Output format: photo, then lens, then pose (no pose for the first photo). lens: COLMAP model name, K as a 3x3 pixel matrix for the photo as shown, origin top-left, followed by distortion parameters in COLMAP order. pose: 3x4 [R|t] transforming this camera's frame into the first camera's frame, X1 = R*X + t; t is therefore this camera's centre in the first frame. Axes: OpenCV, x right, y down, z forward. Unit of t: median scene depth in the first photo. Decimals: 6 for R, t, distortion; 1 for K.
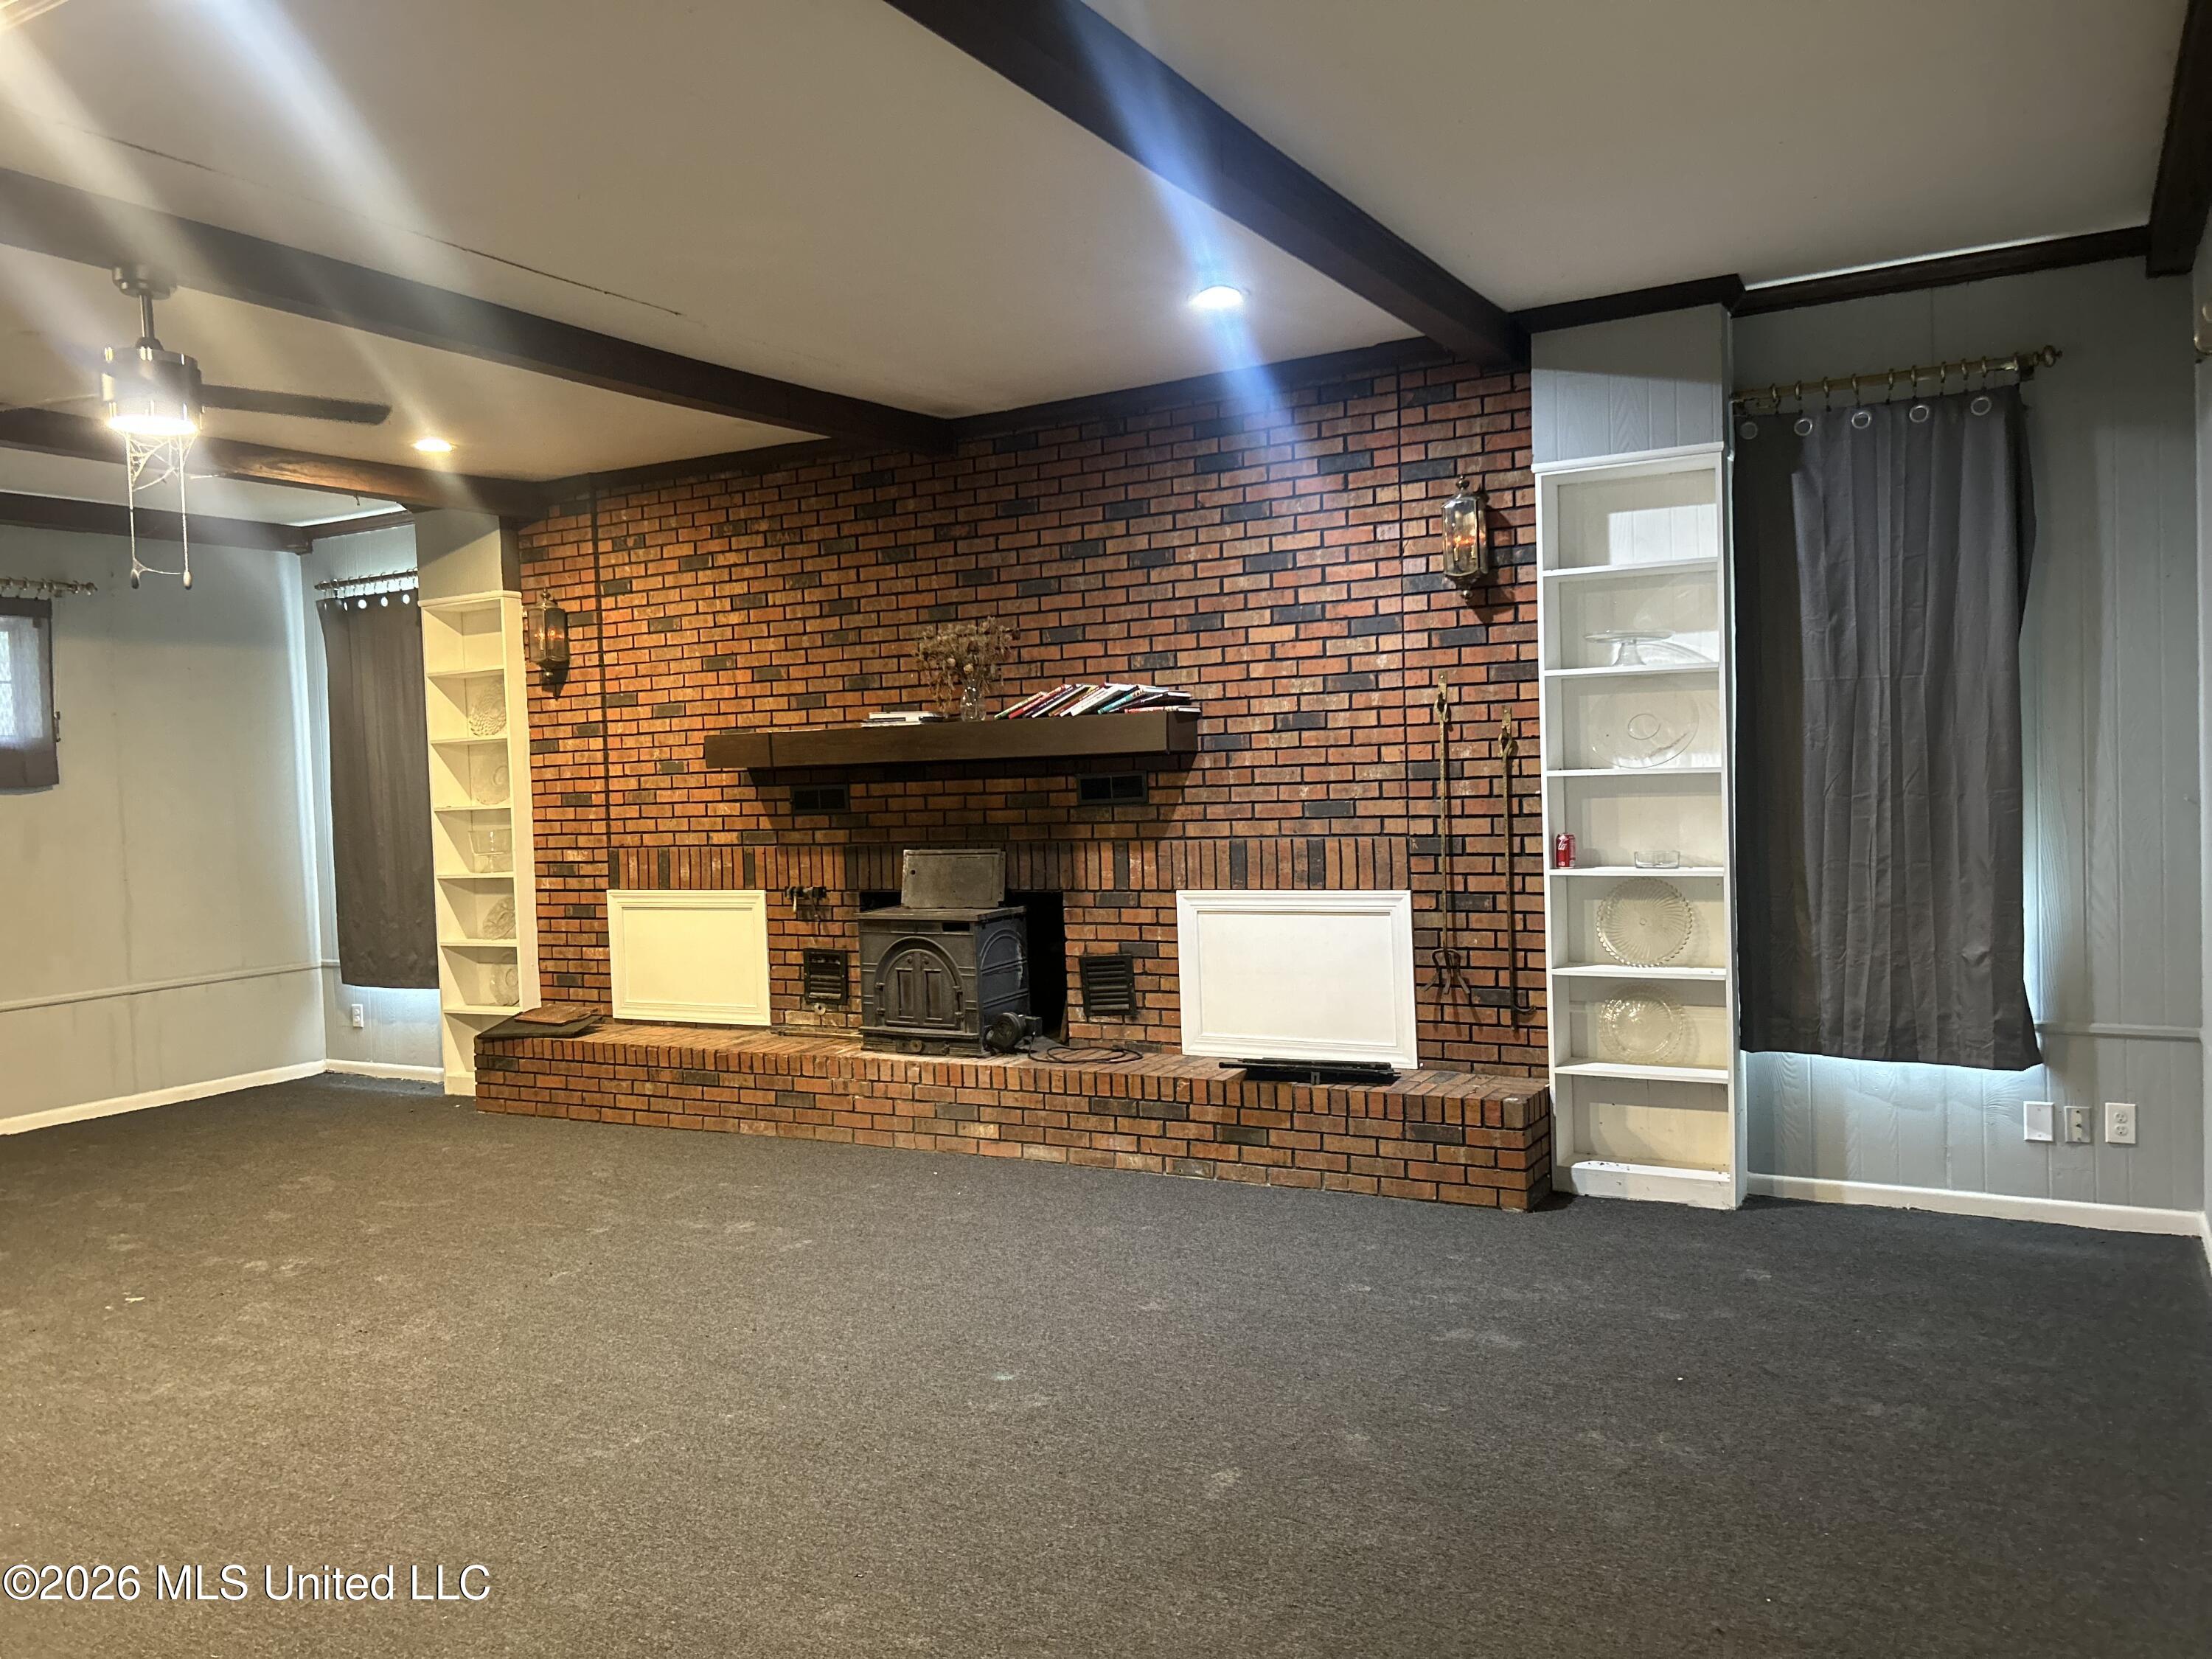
lens RADIAL K [[1690.2, 0, 1099.0], [0, 1690.2, 828.2], [0, 0, 1]] dist [0.055305, -0.047497]
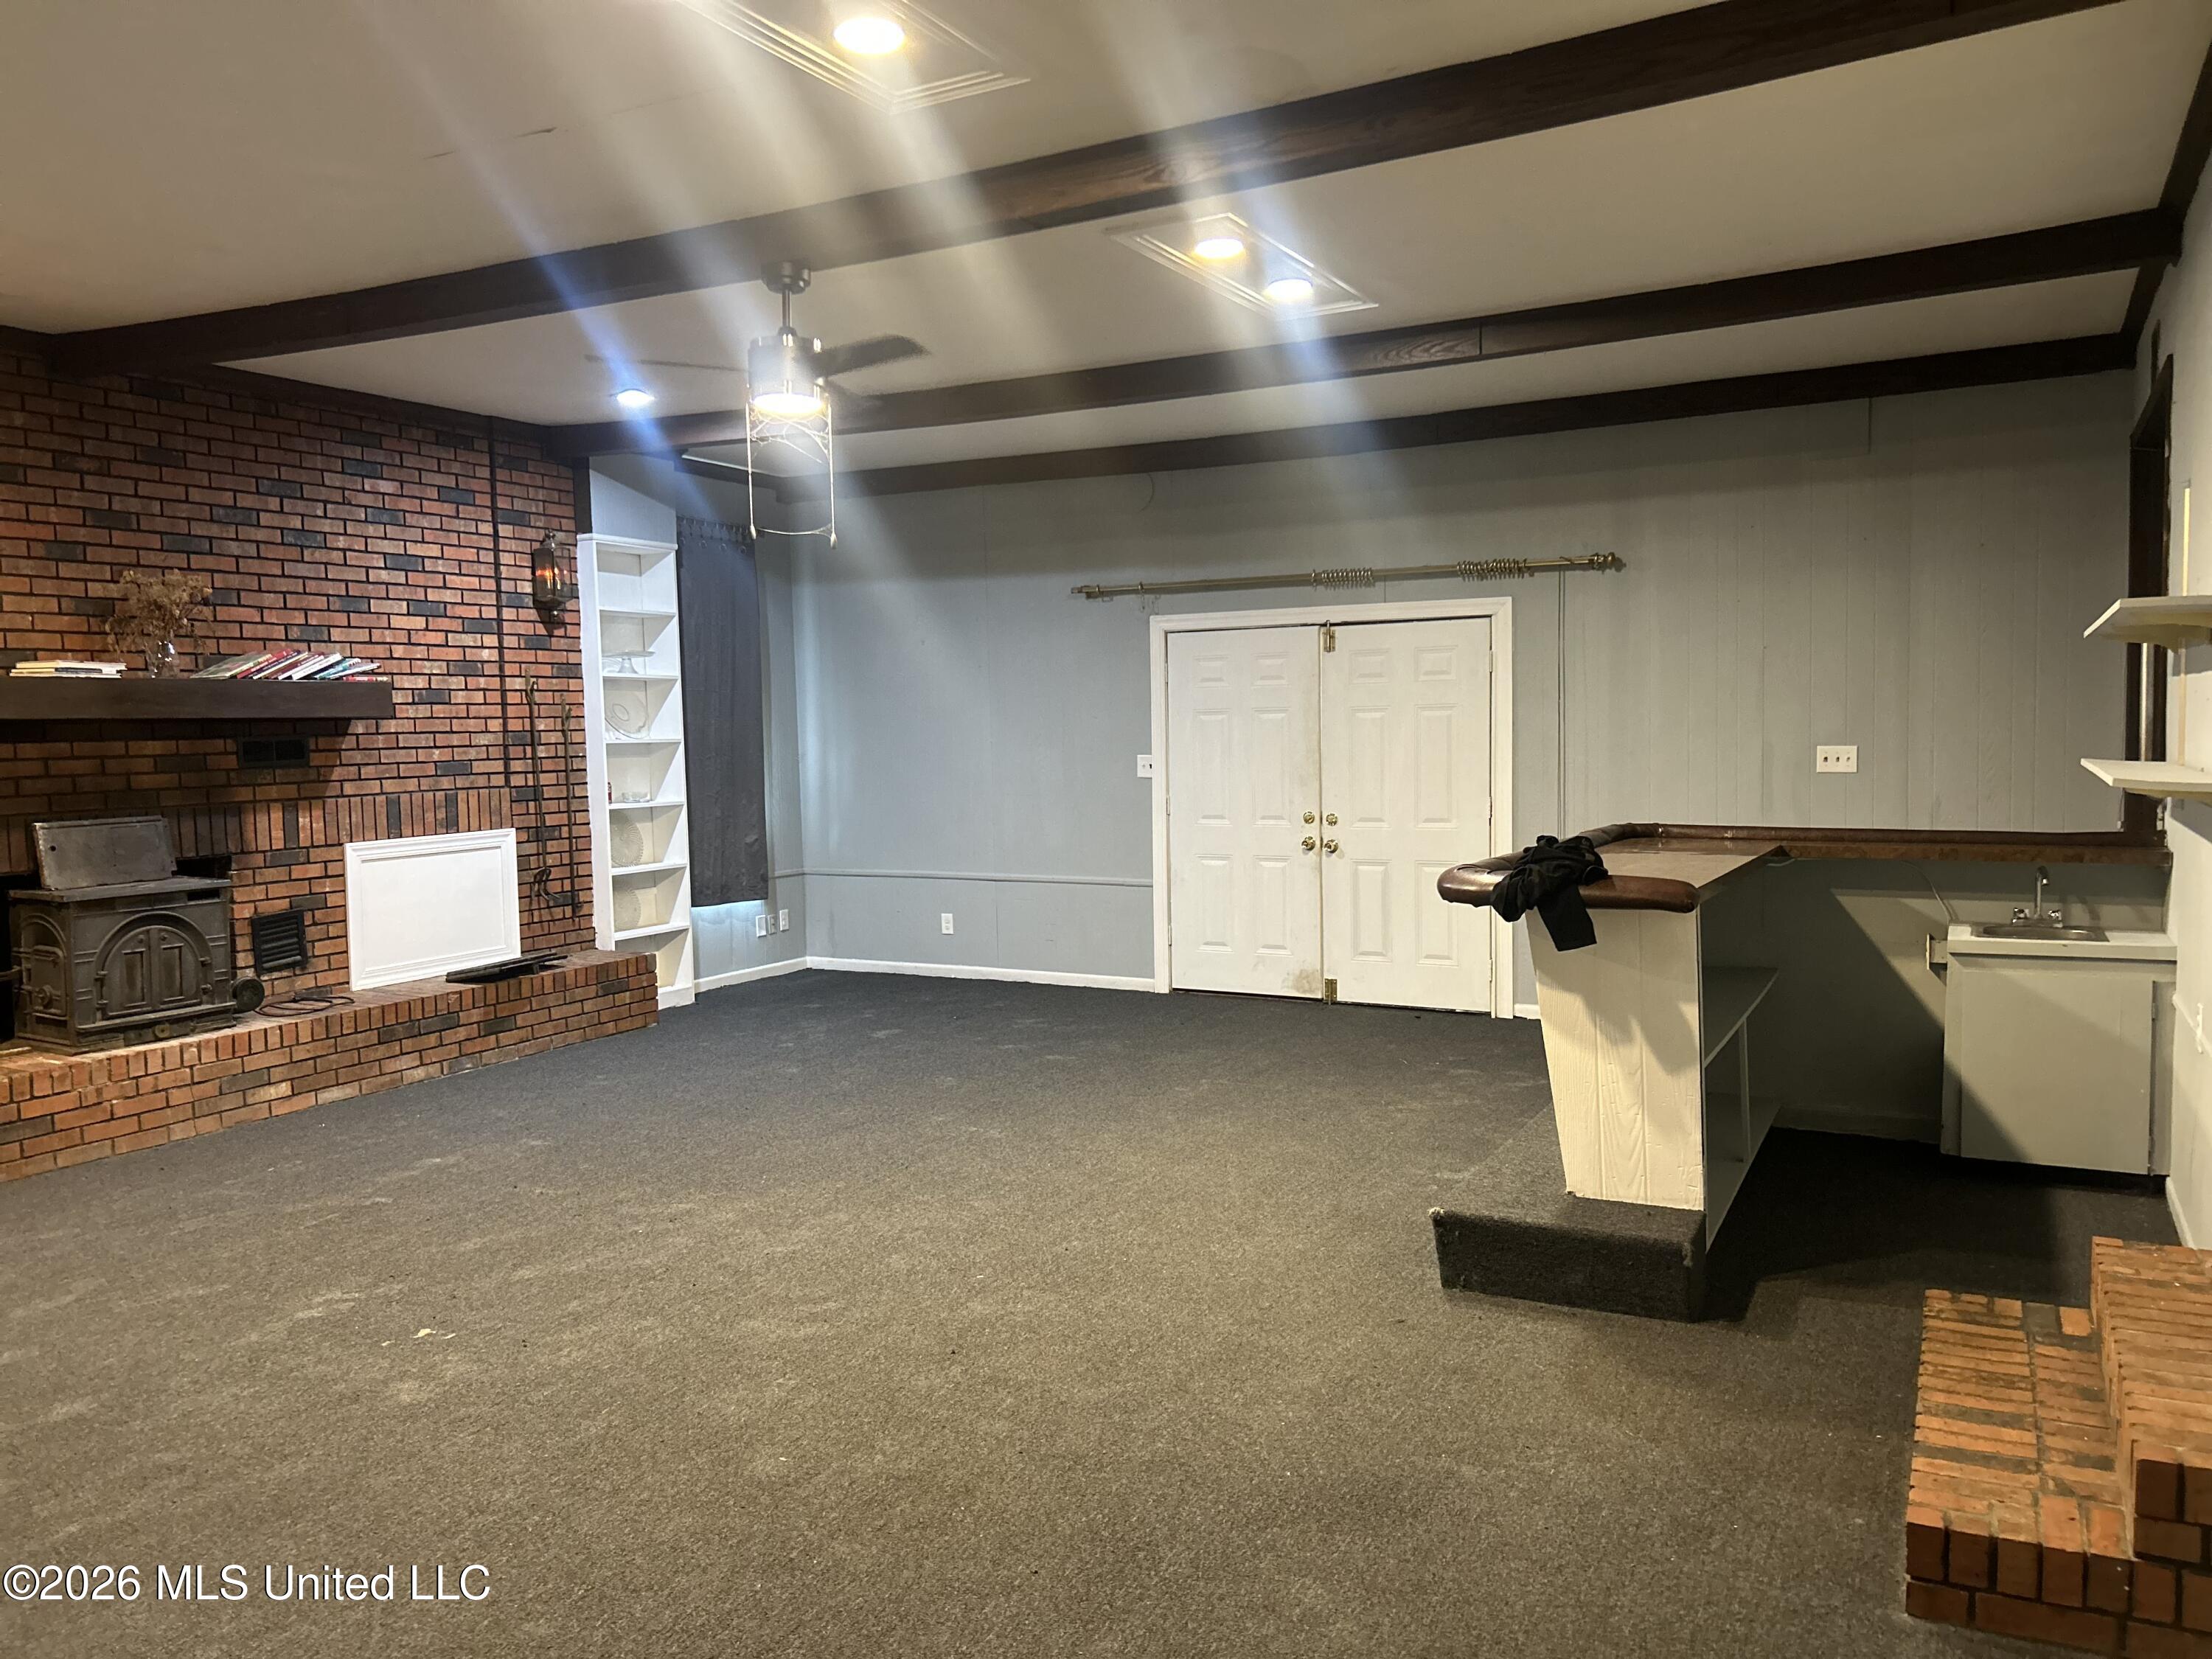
lens RADIAL K [[1690.2, 0, 1099.9], [0, 1690.2, 827.2], [0, 0, 1]] dist [0.055305, -0.047497]
pose [[-0.040394, -0.023734, 0.998902, -1.099979], [0.059387, 0.997893, 0.026112, 0.026705], [-0.997417, 0.060376, -0.038899, 0.554298]]
